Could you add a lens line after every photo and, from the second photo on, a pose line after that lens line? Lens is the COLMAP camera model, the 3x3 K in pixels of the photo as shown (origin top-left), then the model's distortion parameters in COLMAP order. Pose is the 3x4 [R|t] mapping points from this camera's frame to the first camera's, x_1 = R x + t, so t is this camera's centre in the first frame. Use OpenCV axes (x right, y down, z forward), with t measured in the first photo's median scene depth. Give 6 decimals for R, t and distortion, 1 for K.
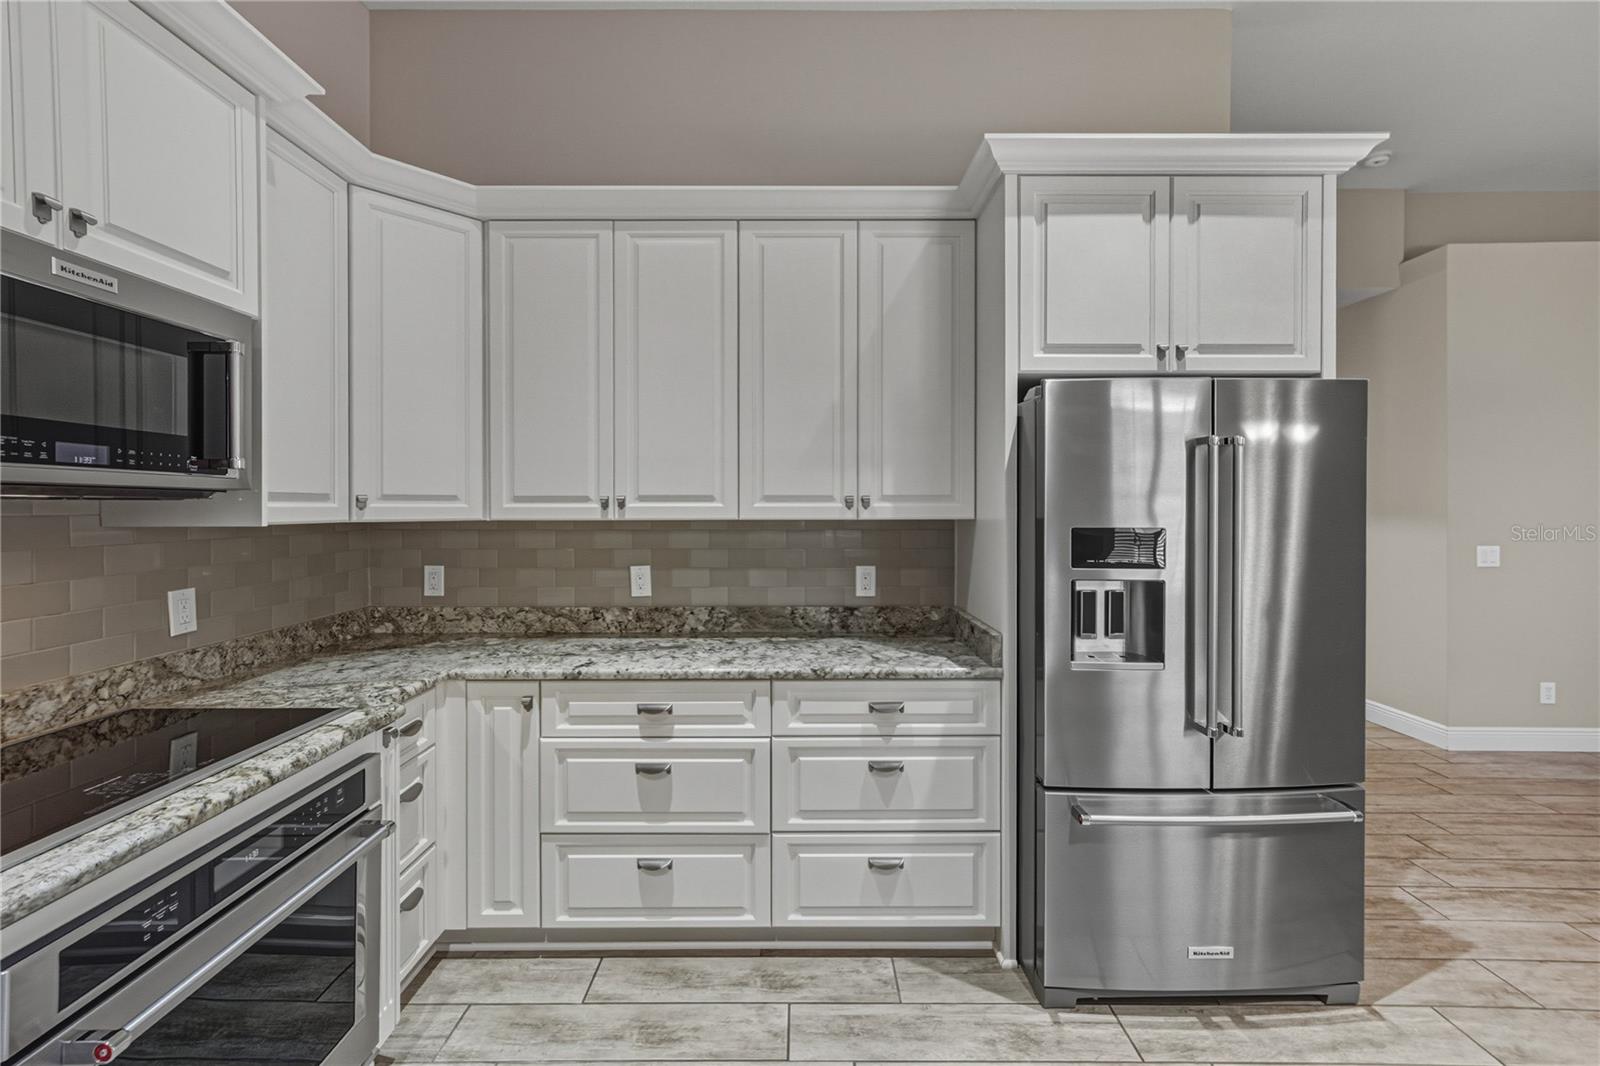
lens RADIAL K [[681.8, 0, 804.3], [0, 681.8, 508.9], [0, 0, 1]] dist [-0.006190, 0.004844]
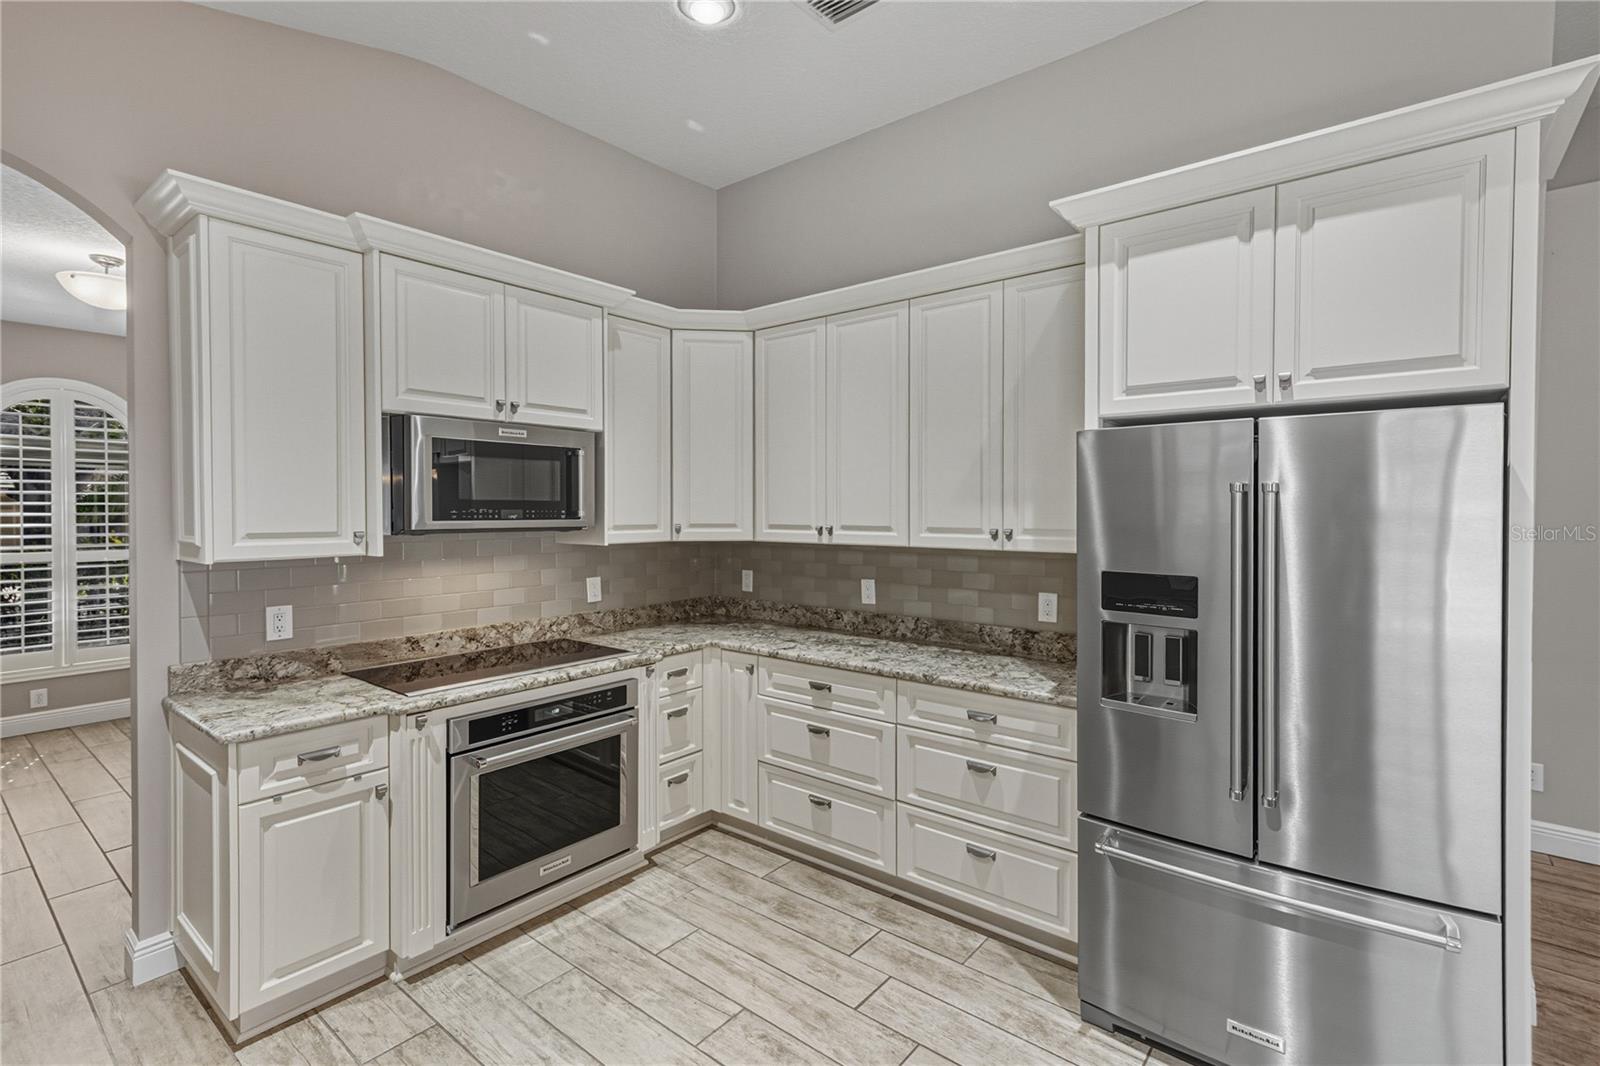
lens RADIAL K [[729.8, 0, 828.2], [0, 729.8, 517.6], [0, 0, 1]] dist [0.000775, 0.001010]
pose [[0.789756, 0.011353, -0.613316, 0.674267], [-0.004541, 0.999910, 0.012661, -0.059582], [0.613405, -0.007214, 0.789736, -0.129278]]
